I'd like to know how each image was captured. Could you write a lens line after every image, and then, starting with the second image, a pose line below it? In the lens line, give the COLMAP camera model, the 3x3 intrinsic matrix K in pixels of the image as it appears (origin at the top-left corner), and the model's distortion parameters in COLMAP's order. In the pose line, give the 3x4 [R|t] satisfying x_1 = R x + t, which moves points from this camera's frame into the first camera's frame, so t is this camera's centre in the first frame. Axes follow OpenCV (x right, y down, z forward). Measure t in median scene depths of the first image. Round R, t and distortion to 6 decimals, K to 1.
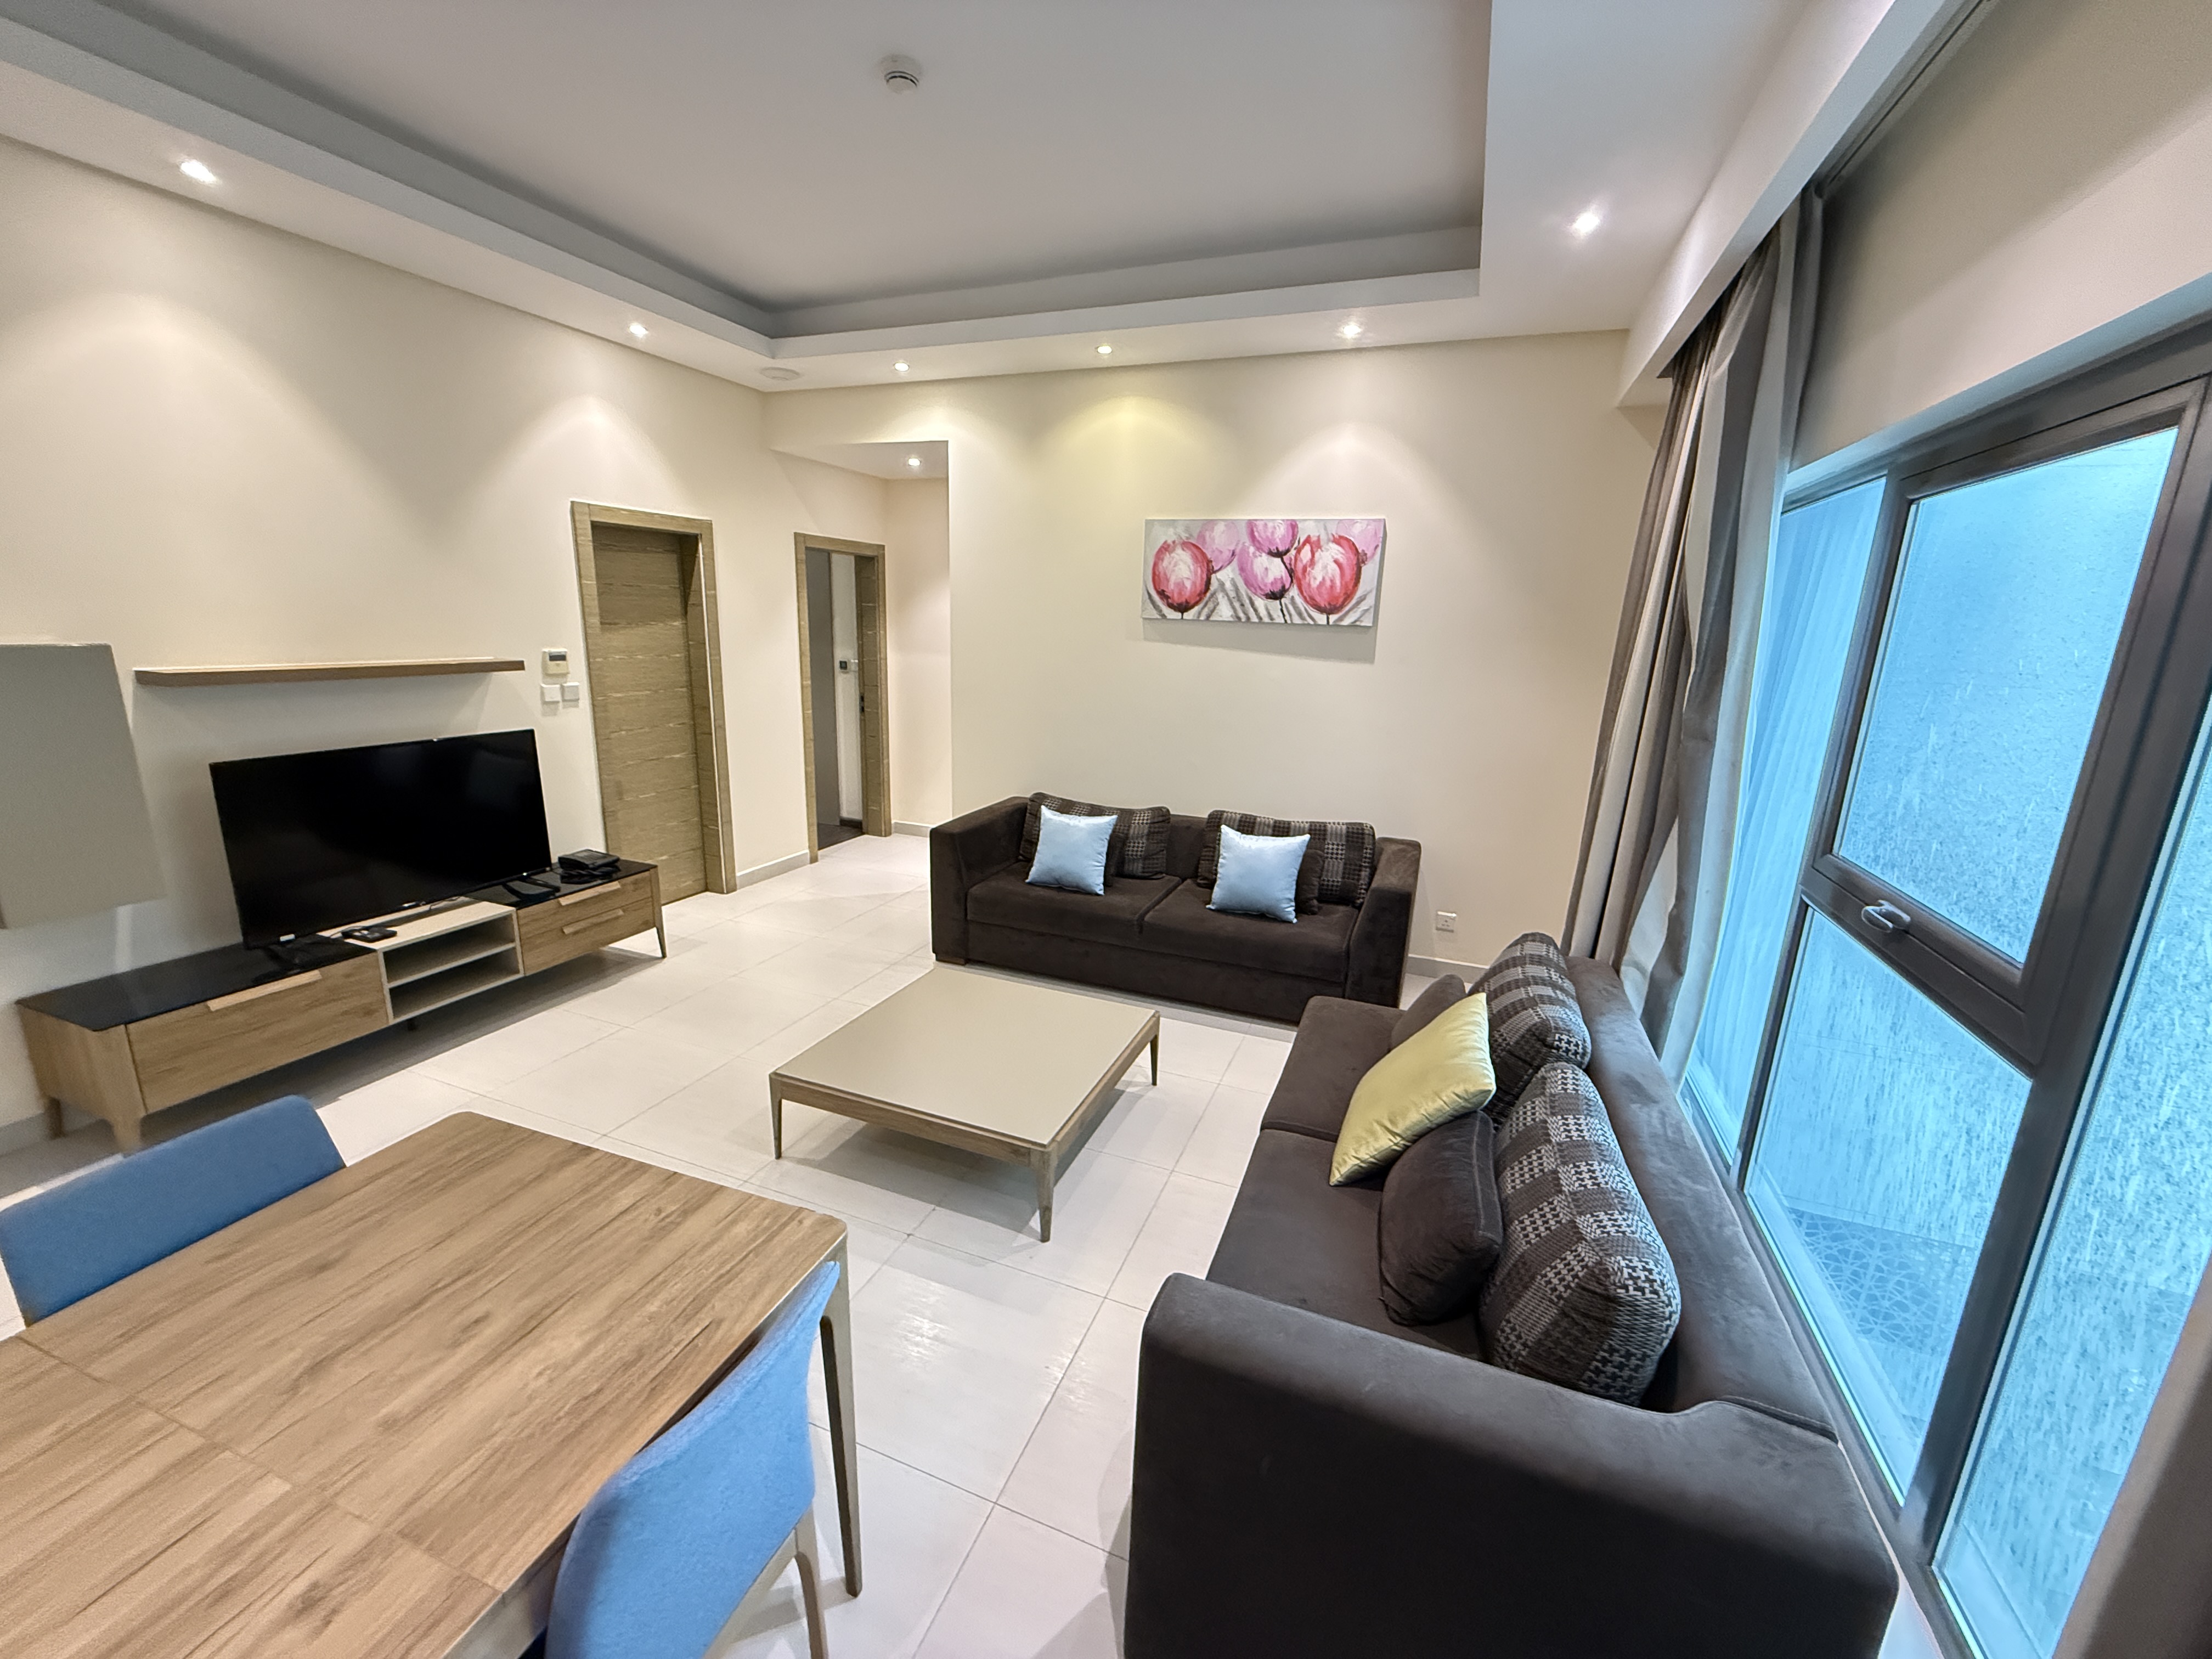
lens RADIAL K [[887.3, 0, 1105.9], [0, 887.3, 831.7], [0, 0, 1]] dist [-0.010682, -0.000410]
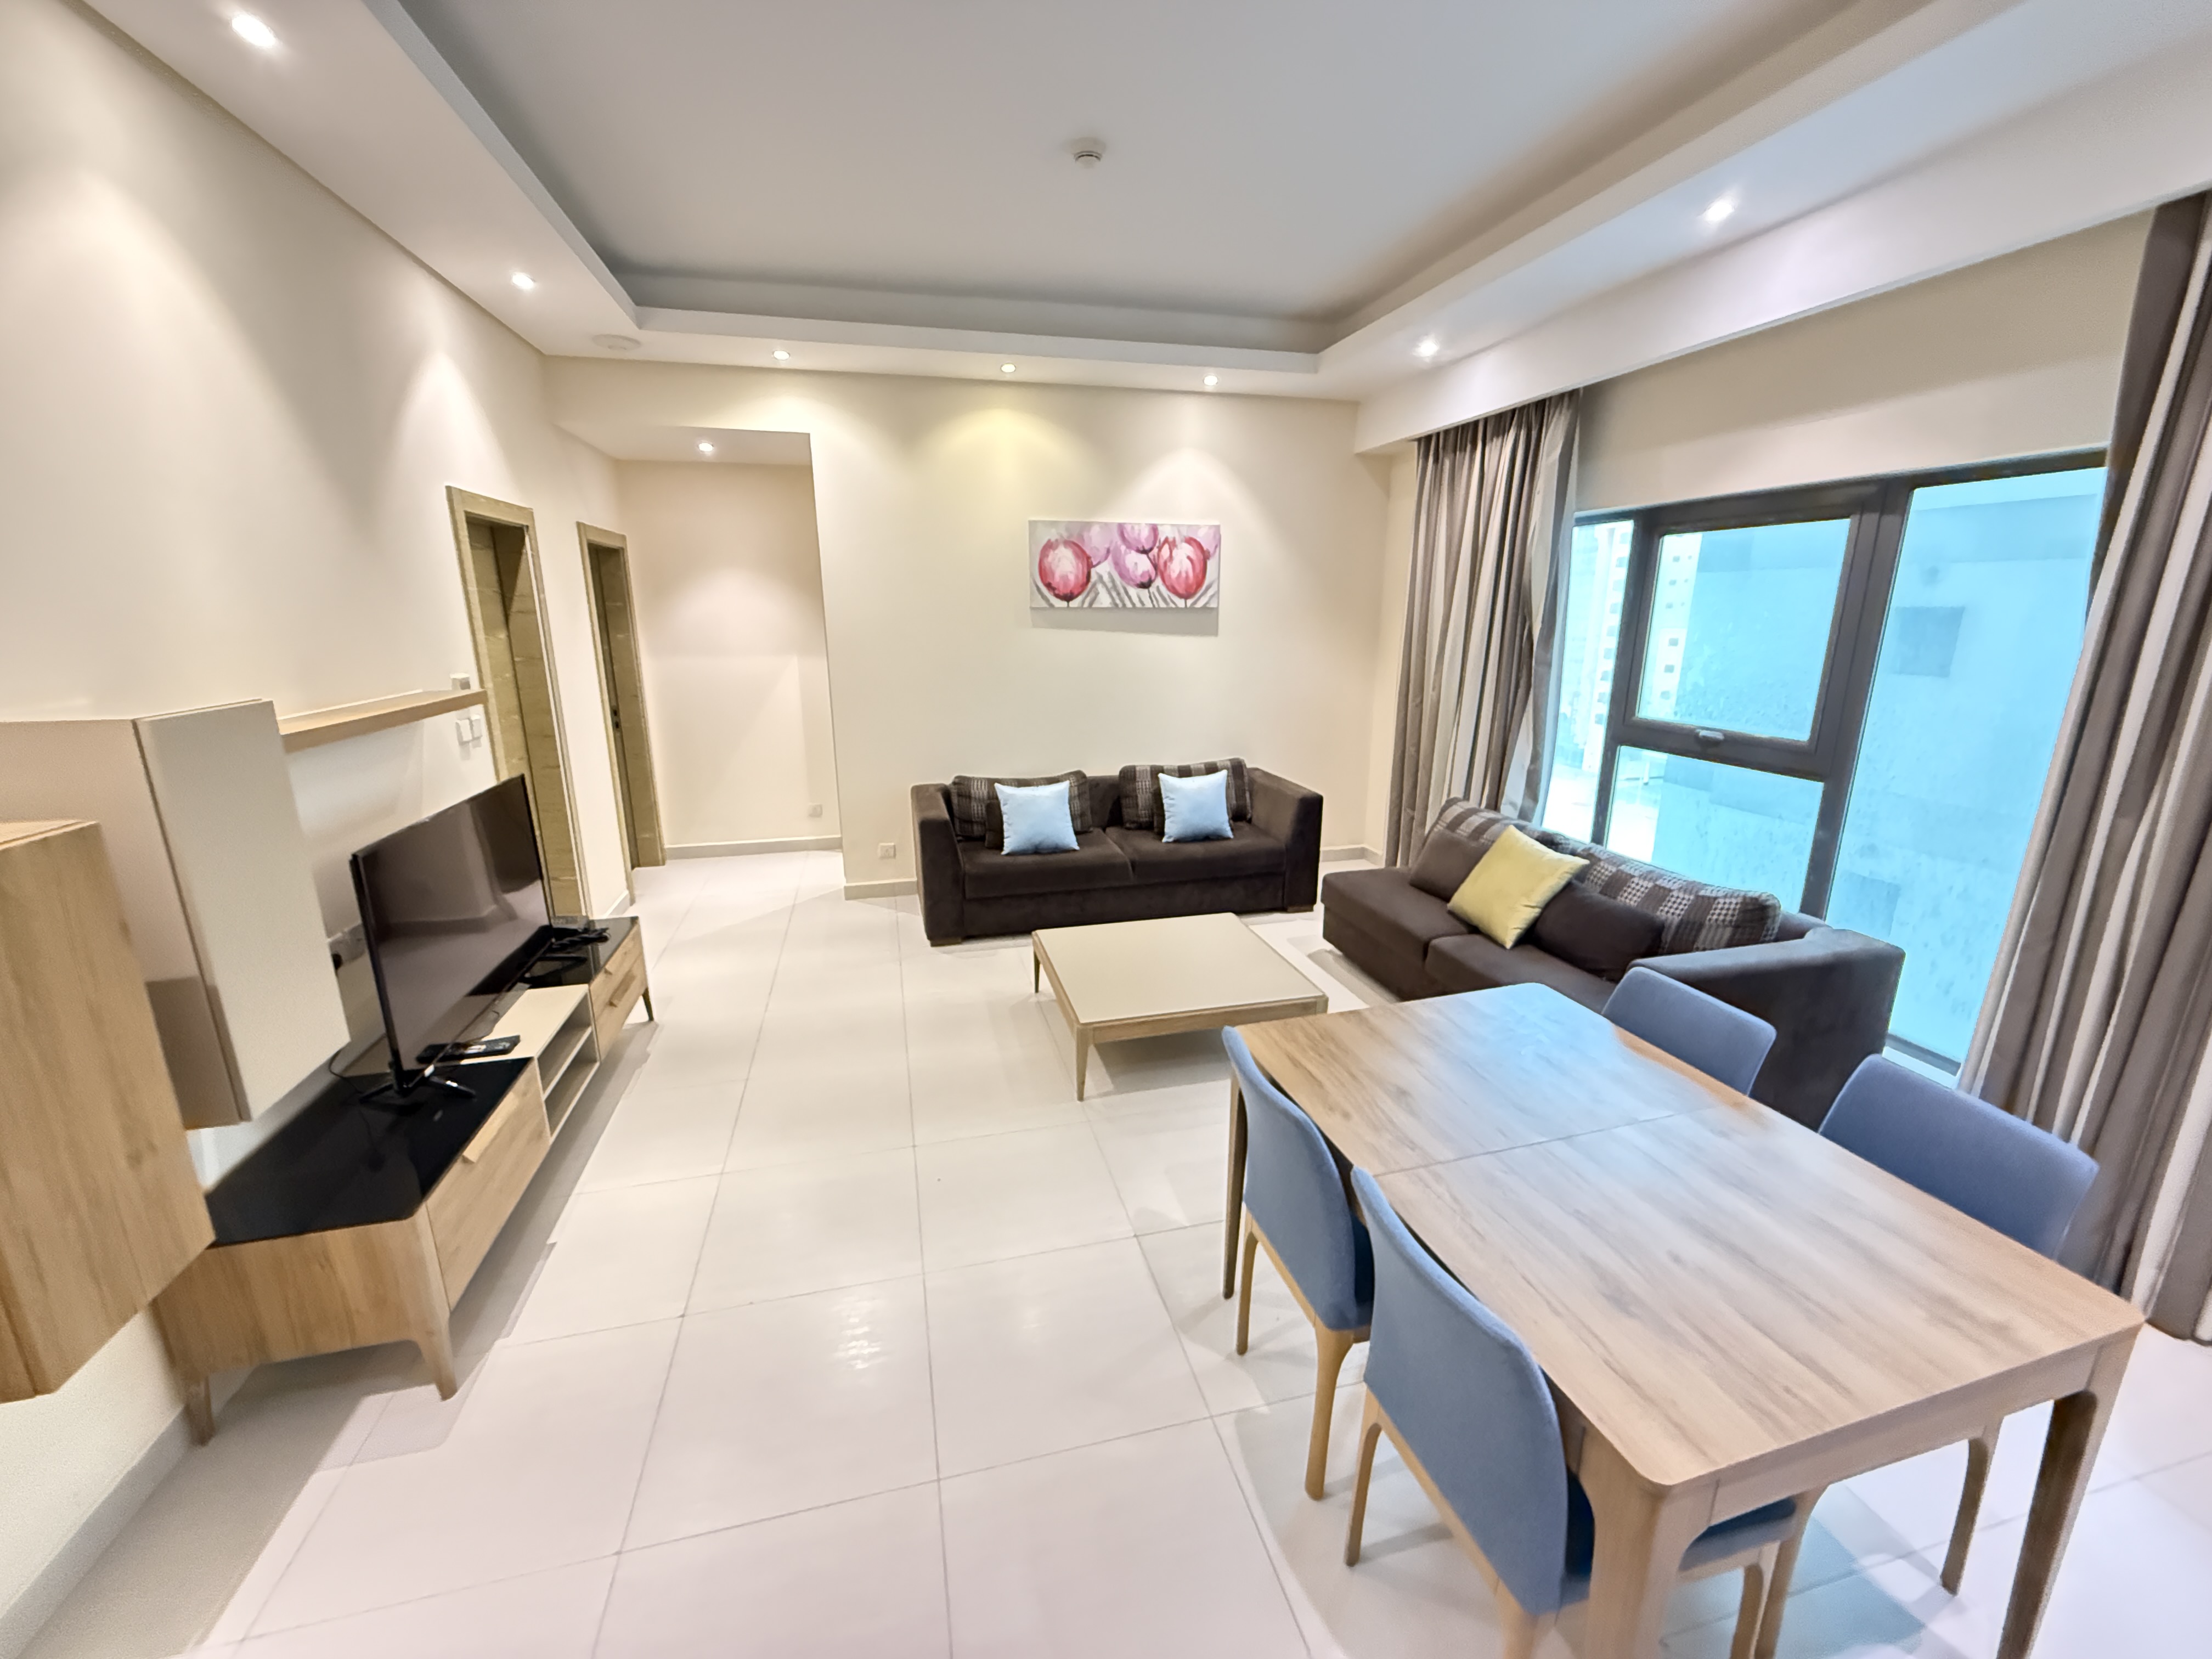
lens RADIAL K [[887.3, 0, 1109.6], [0, 887.3, 830.6], [0, 0, 1]] dist [-0.010682, -0.000410]
pose [[0.810072, -0.176409, 0.559163, -0.600675], [0.165456, 0.983684, 0.070641, -0.027326], [-0.562501, 0.035293, 0.826043, 0.025270]]
